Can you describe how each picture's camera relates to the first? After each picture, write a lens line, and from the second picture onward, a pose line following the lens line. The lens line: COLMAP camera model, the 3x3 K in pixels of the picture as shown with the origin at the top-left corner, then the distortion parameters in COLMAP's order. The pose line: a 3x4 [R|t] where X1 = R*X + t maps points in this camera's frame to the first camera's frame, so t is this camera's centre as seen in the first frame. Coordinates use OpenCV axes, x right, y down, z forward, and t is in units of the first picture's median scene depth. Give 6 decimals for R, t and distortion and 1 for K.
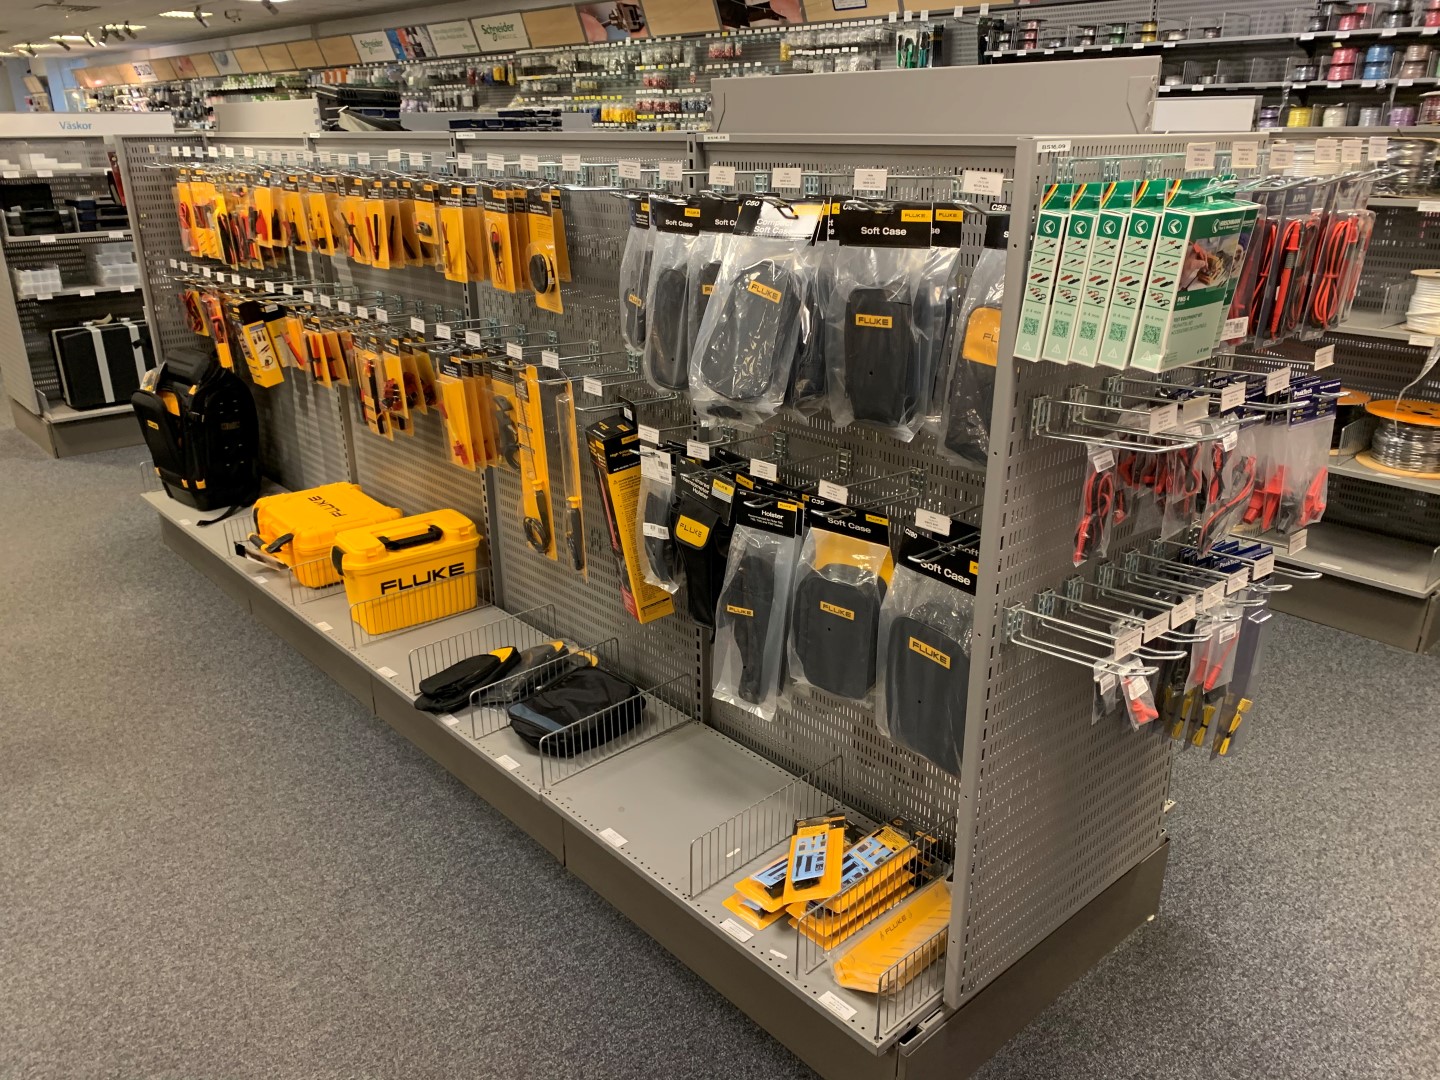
lens RADIAL K [[1090.0, 0, 717.8], [0, 1090.0, 545.5], [0, 0, 1]] dist [0.005464, -0.003992]
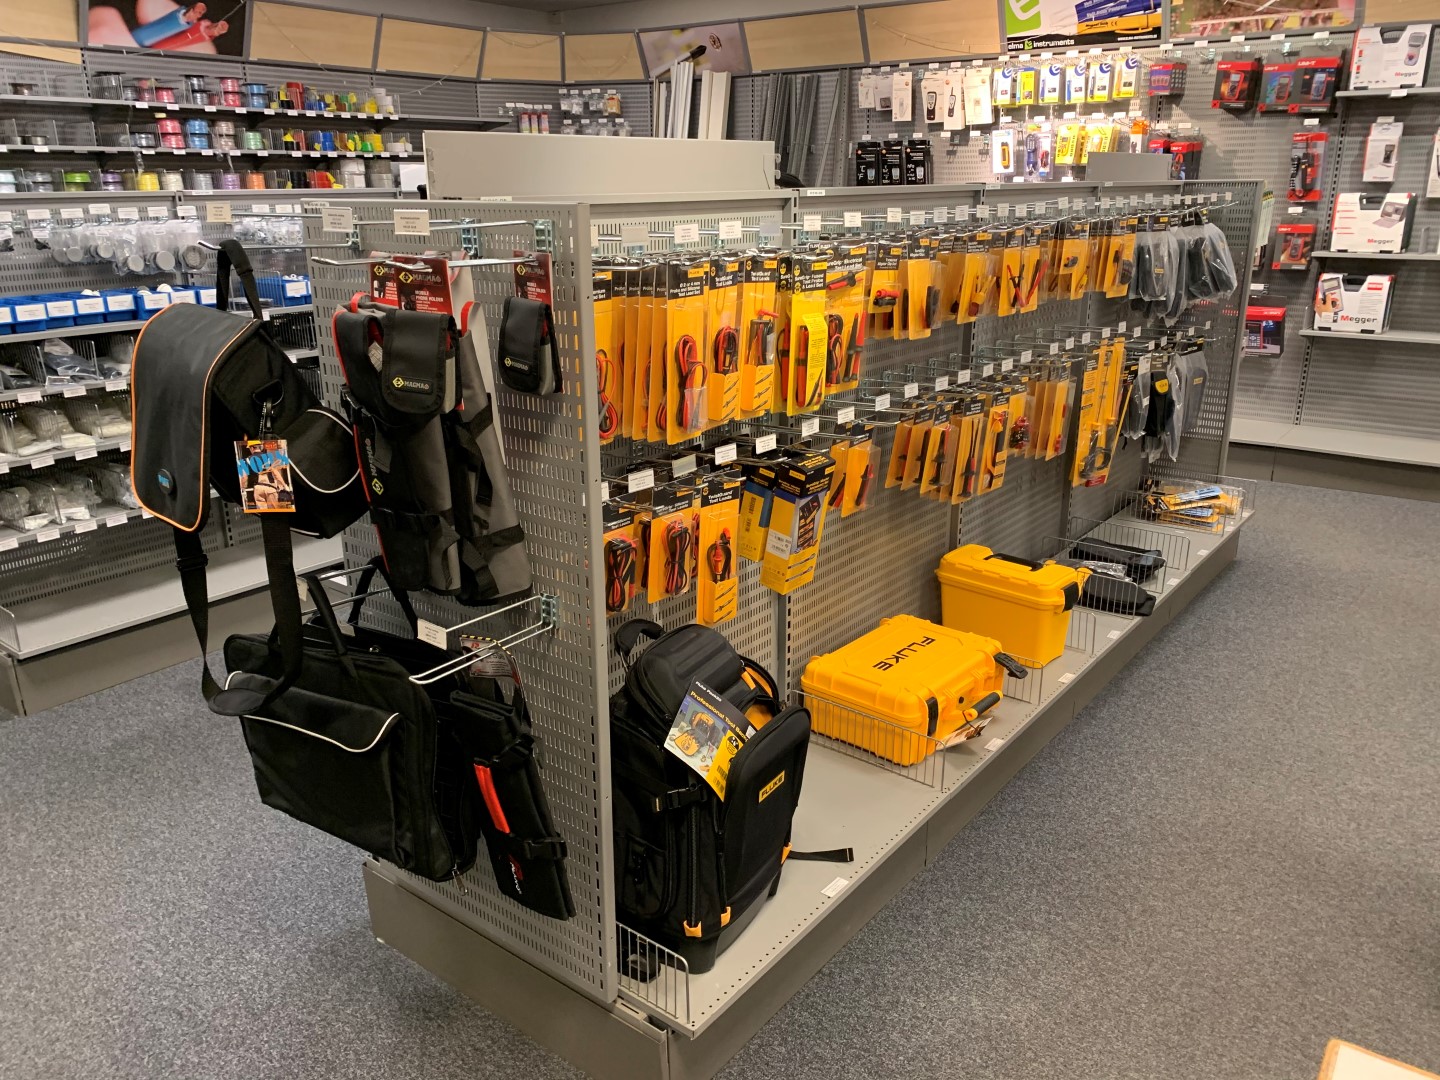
lens RADIAL K [[1090.0, 0, 718.1], [0, 1090.0, 537.3], [0, 0, 1]] dist [0.005464, -0.003992]
pose [[-0.185735, -0.302308, 0.934940, -0.694827], [0.362101, 0.863474, 0.351135, -0.291576], [-0.913447, 0.403760, -0.050911, 0.755372]]
